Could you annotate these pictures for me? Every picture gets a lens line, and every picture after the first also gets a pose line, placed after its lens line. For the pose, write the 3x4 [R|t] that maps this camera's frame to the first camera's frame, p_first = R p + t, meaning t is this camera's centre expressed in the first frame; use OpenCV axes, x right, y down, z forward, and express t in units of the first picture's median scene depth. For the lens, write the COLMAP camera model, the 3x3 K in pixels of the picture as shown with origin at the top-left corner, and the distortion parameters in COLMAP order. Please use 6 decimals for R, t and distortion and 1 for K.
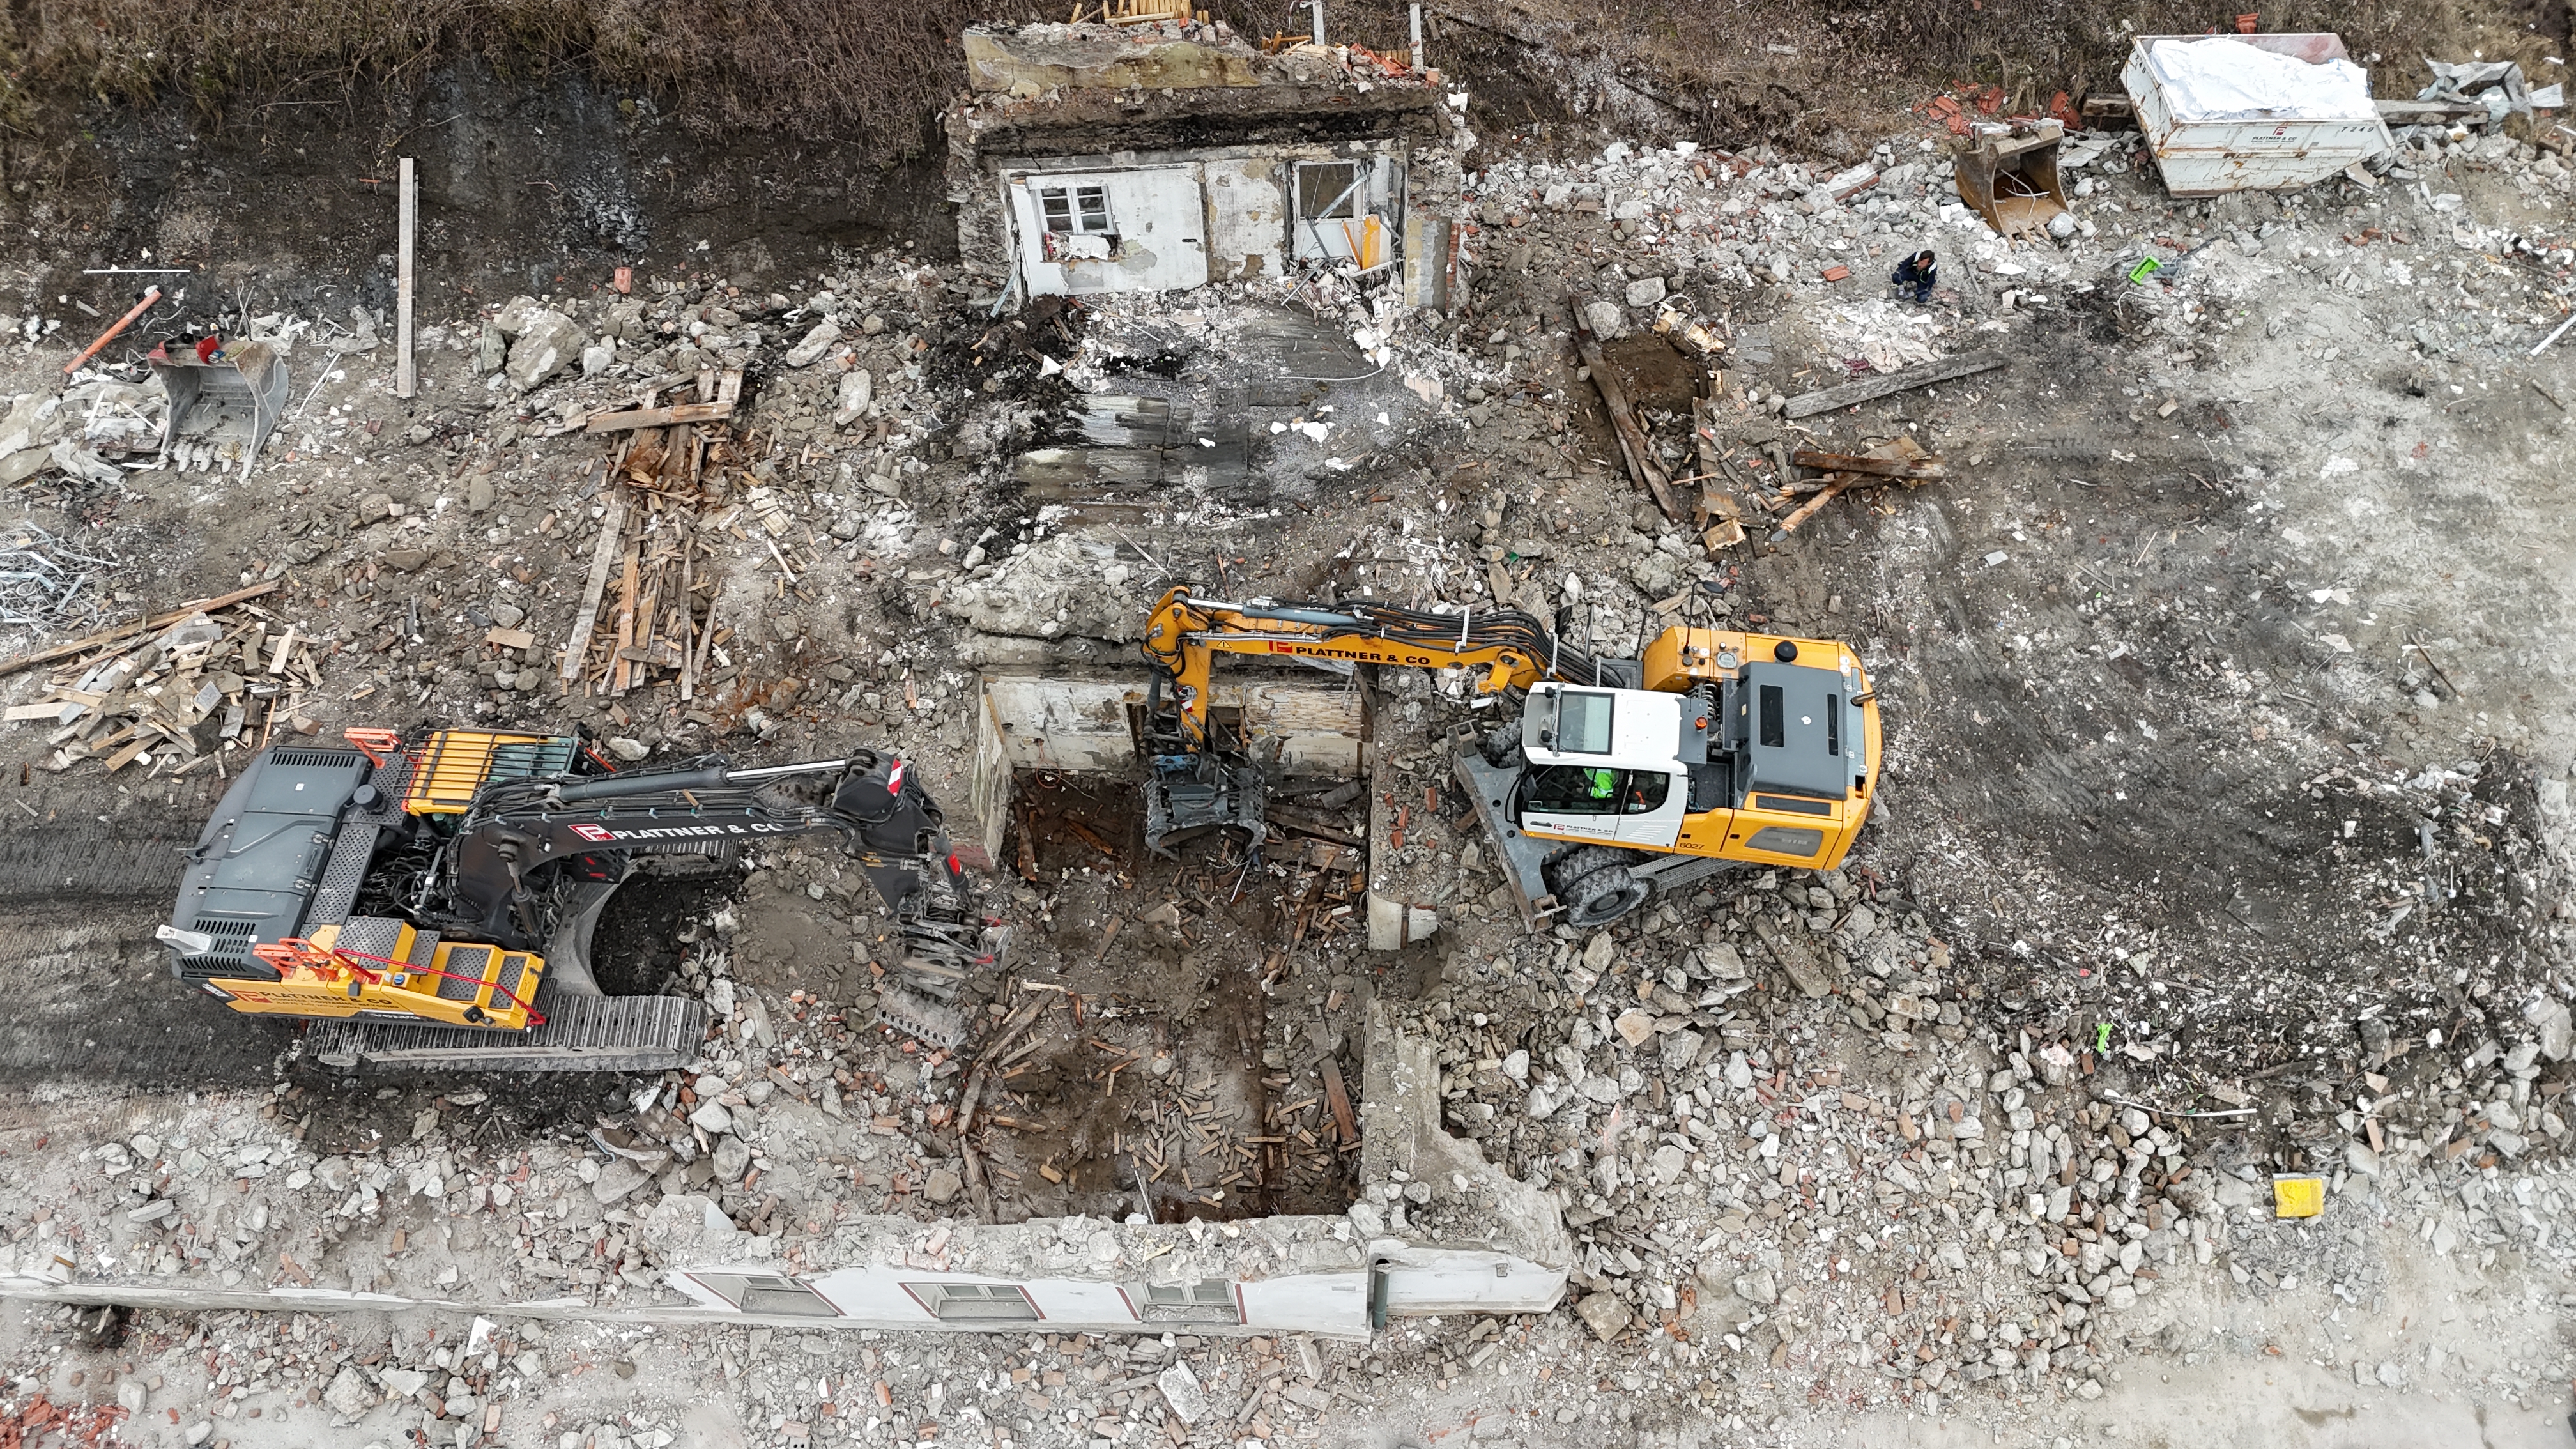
lens RADIAL K [[1844.2, 0, 1296.2], [0, 1844.2, 716.6], [0, 0, 1]] dist [0.071394, -0.069927]
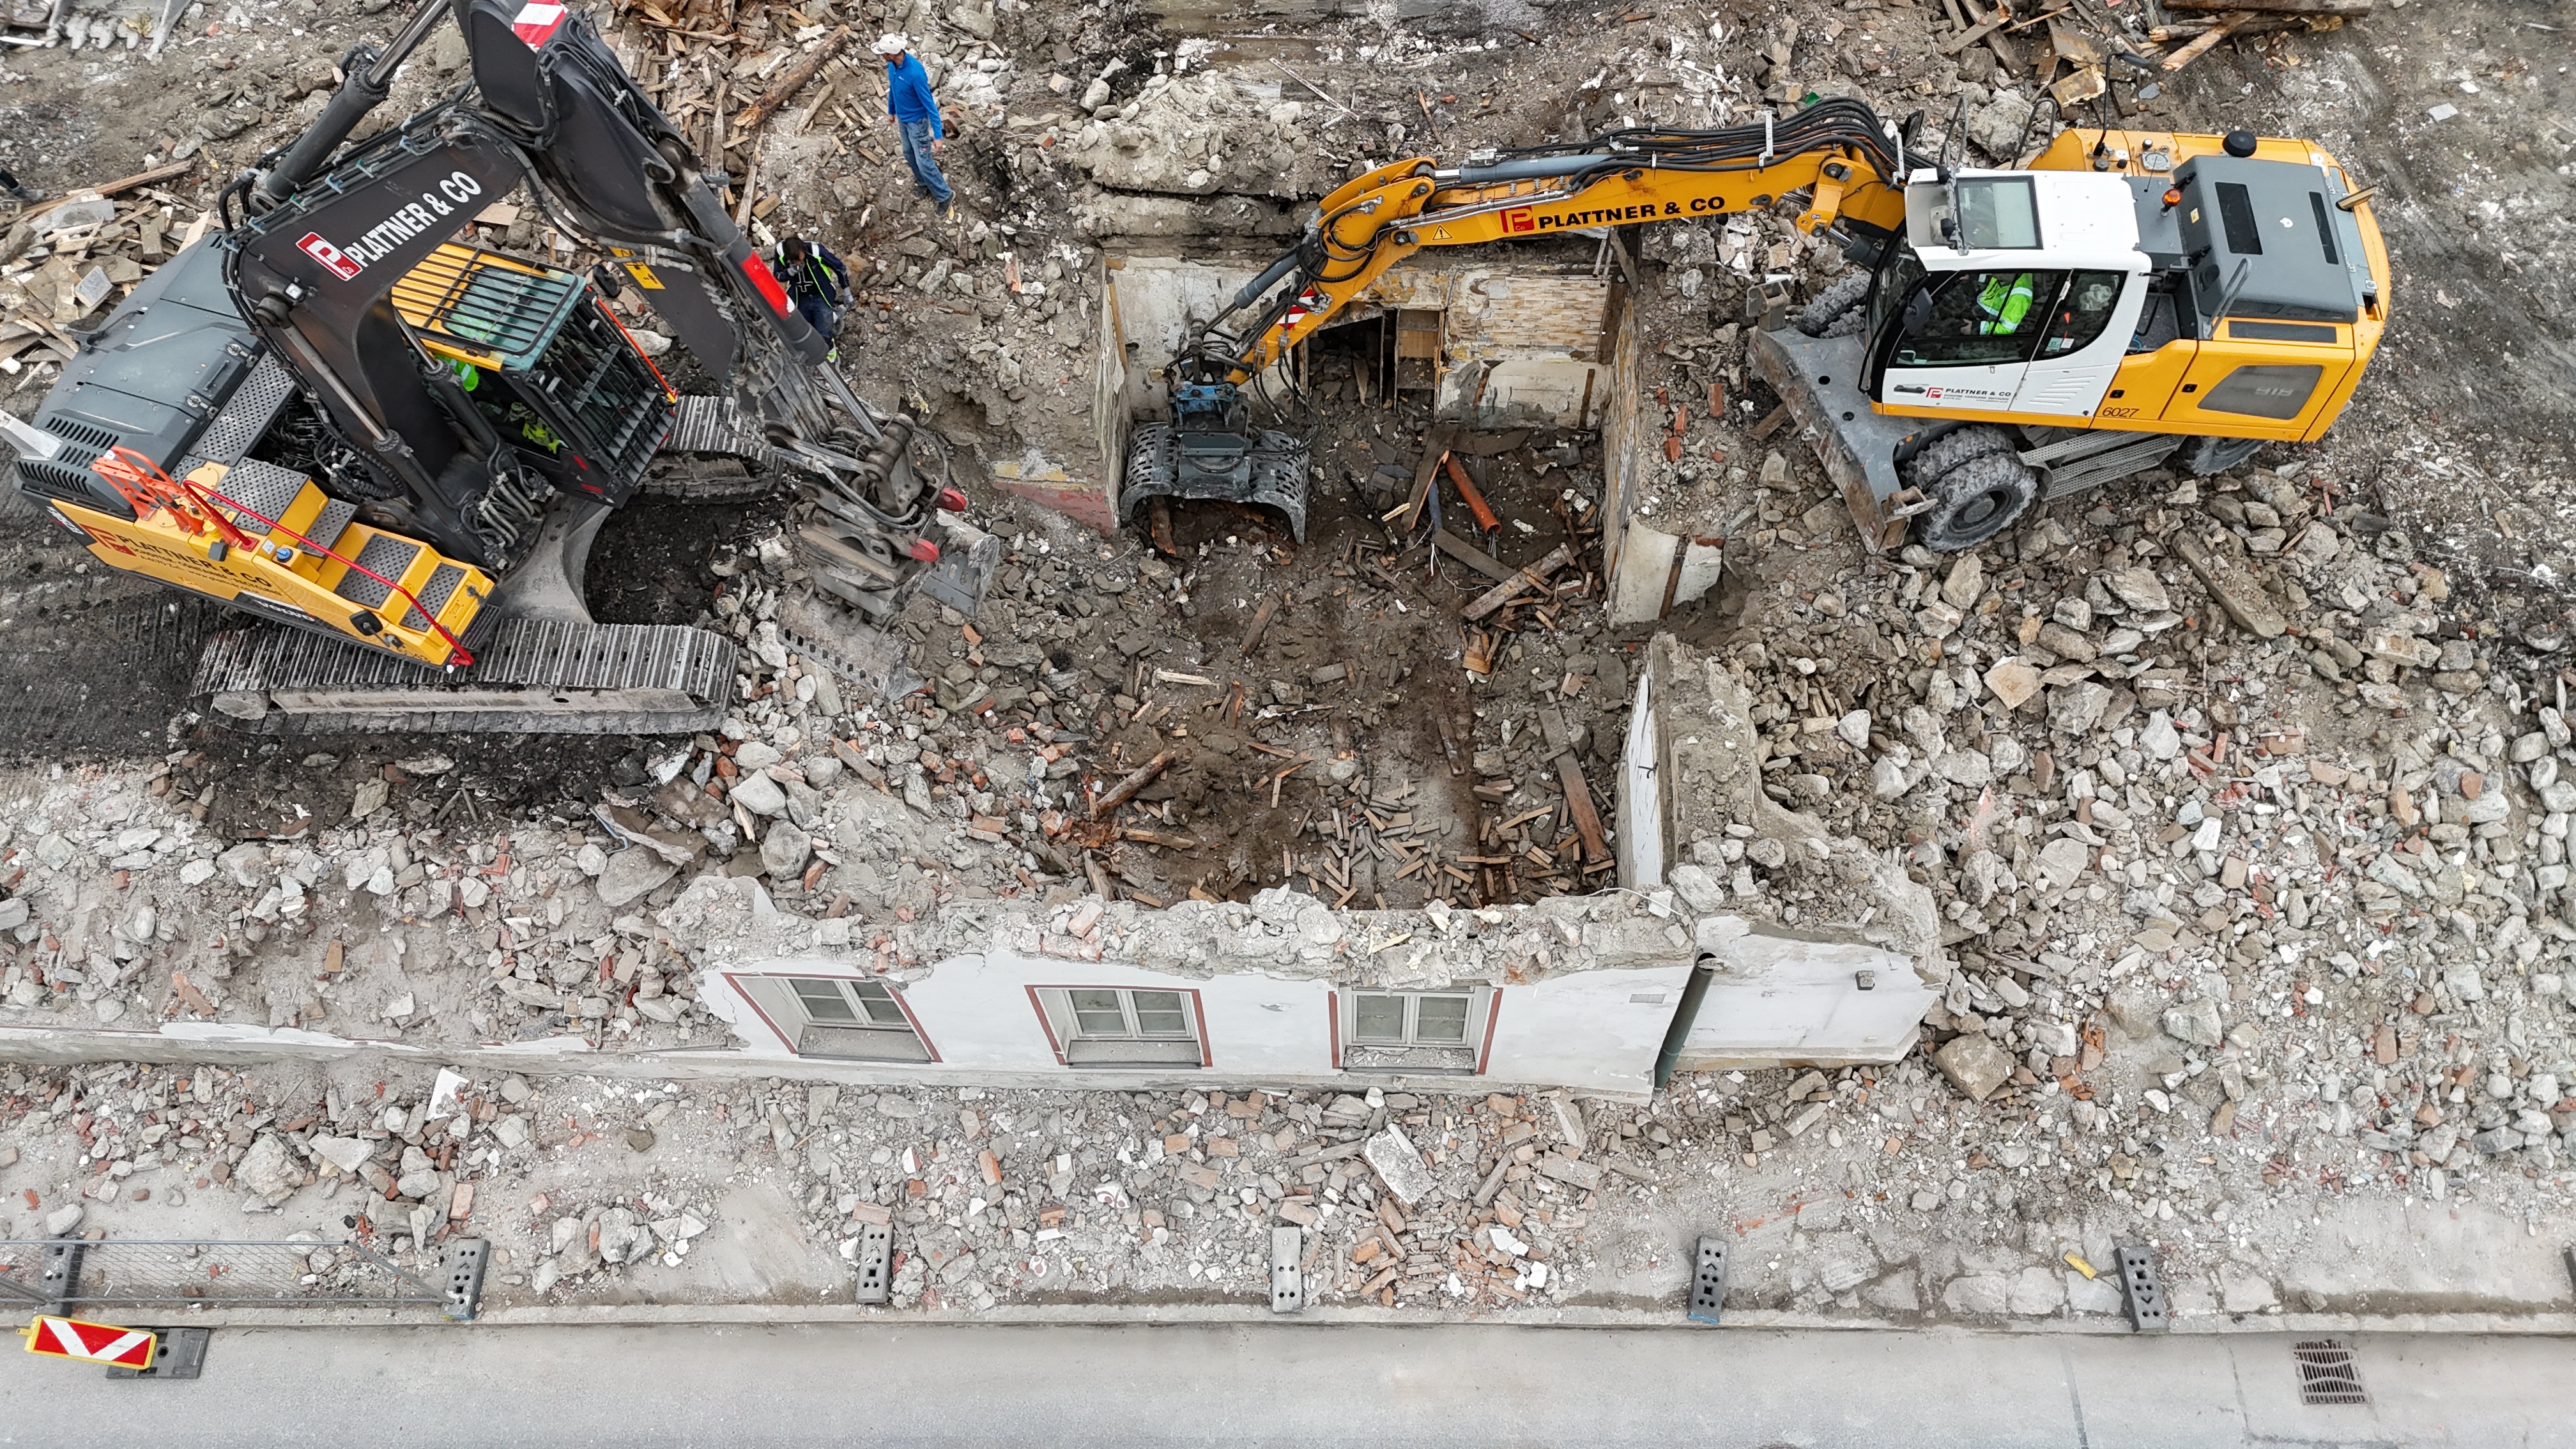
lens RADIAL K [[1844.2, 0, 1295.3], [0, 1844.2, 721.6], [0, 0, 1]] dist [0.071394, -0.069927]
pose [[0.999991, 0.003770, -0.002170, -0.096896], [-0.003763, 0.999987, 0.003464, 0.177895], [0.002183, -0.003456, 0.999992, 0.257306]]
